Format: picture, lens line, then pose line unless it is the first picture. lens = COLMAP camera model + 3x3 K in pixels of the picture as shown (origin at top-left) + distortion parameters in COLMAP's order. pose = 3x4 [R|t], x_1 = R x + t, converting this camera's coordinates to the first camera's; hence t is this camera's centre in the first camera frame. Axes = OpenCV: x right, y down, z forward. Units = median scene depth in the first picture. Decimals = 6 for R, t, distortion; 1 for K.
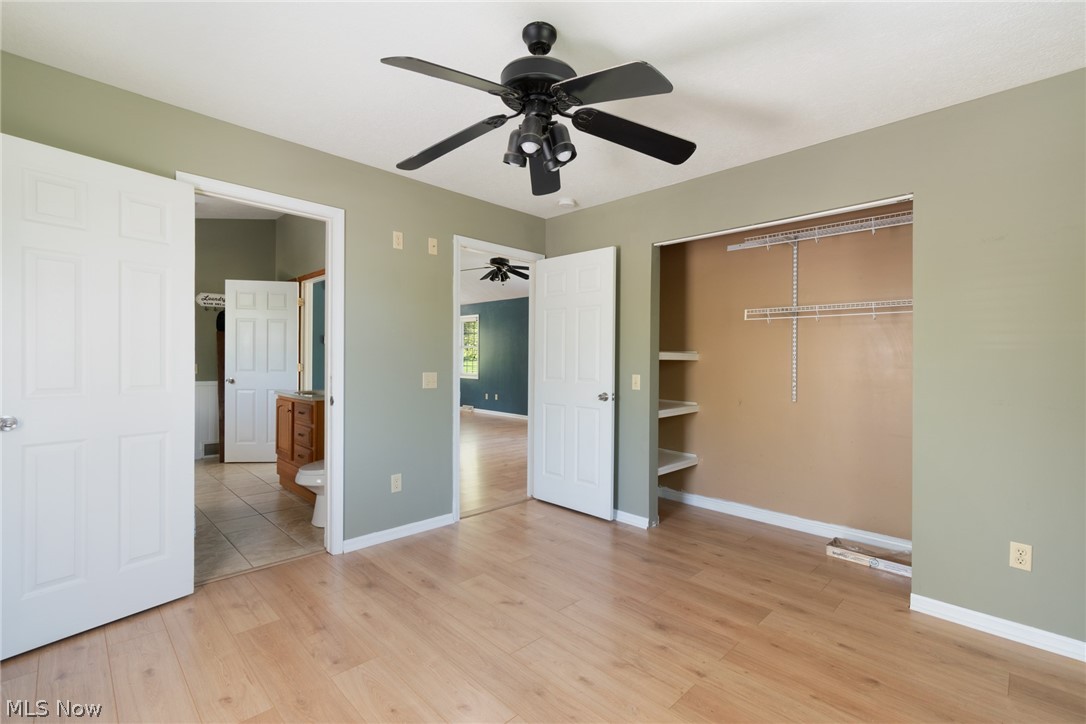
lens RADIAL K [[484.6, 0, 544.8], [0, 484.6, 361.6], [0, 0, 1]] dist [-0.000539, -0.000413]
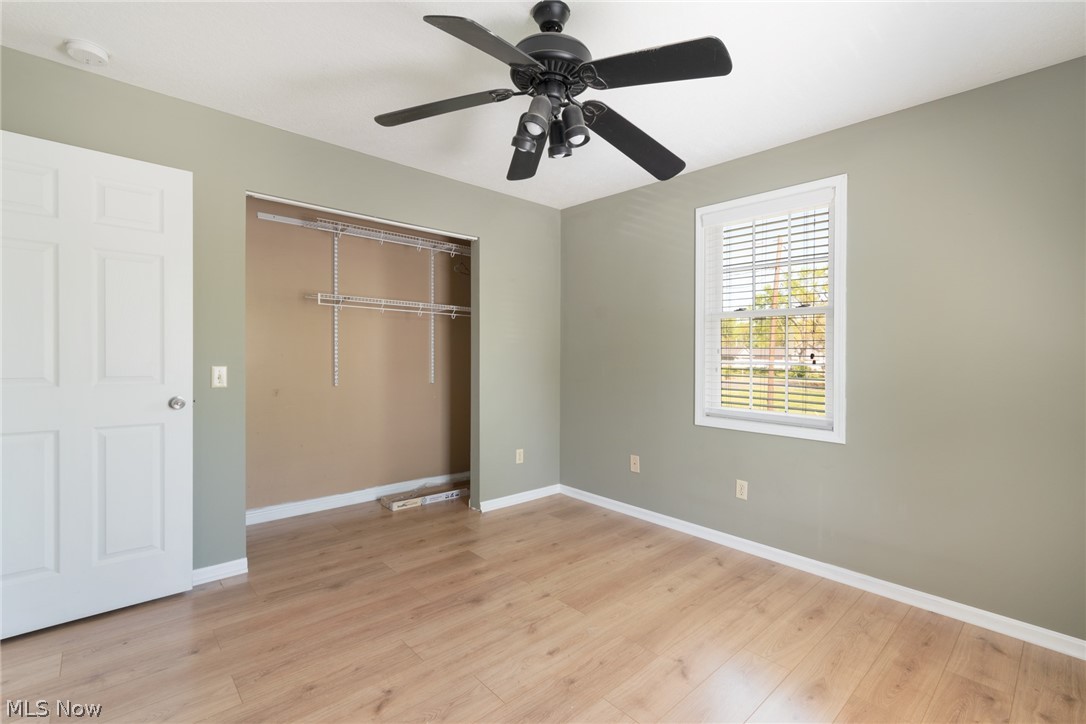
lens RADIAL K [[478.7, 0, 546.6], [0, 478.7, 349.2], [0, 0, 1]] dist [0.001637, 0.000384]
pose [[0.043100, -0.003729, 0.999064, -0.718885], [-0.014224, 0.999889, 0.004345, -0.011221], [-0.998970, -0.014398, 0.043042, 0.722666]]
